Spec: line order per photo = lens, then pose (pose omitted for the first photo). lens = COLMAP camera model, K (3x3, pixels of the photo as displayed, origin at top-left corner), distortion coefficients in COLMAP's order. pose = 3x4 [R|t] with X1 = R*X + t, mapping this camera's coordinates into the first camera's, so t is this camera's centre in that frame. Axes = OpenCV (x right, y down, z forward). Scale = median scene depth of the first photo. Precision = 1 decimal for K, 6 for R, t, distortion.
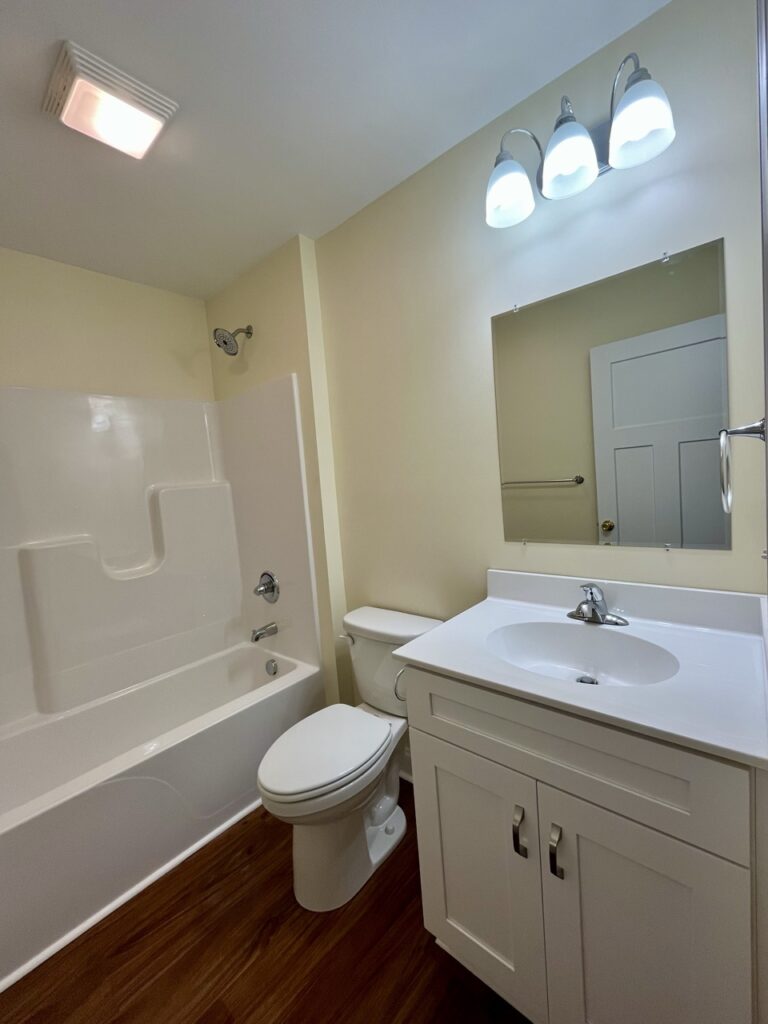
lens RADIAL K [[417.5, 0, 384.0], [0, 417.5, 512.0], [0, 0, 1]] dist [-0.005013, 0.000678]
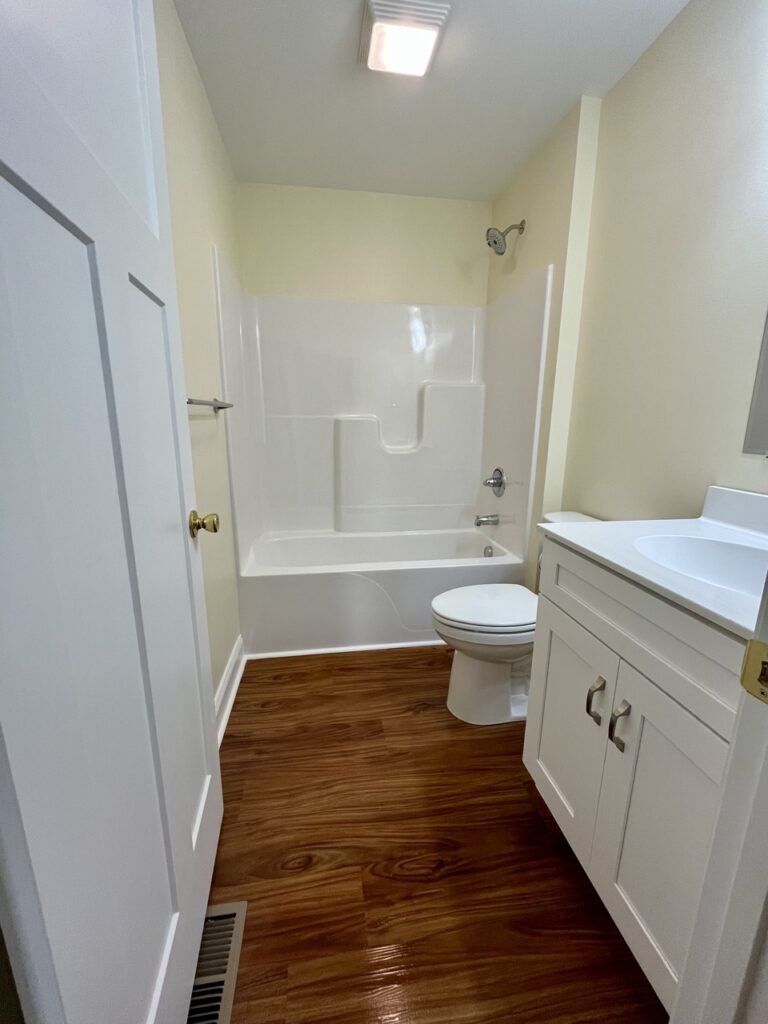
lens RADIAL K [[417.5, 0, 384.0], [0, 417.5, 512.0], [0, 0, 1]] dist [-0.005013, 0.000678]
pose [[0.764064, 0.221948, -0.605760, 0.216711], [-0.115666, 0.970872, 0.209831, 0.073731], [0.634687, -0.090259, 0.767480, -0.050439]]
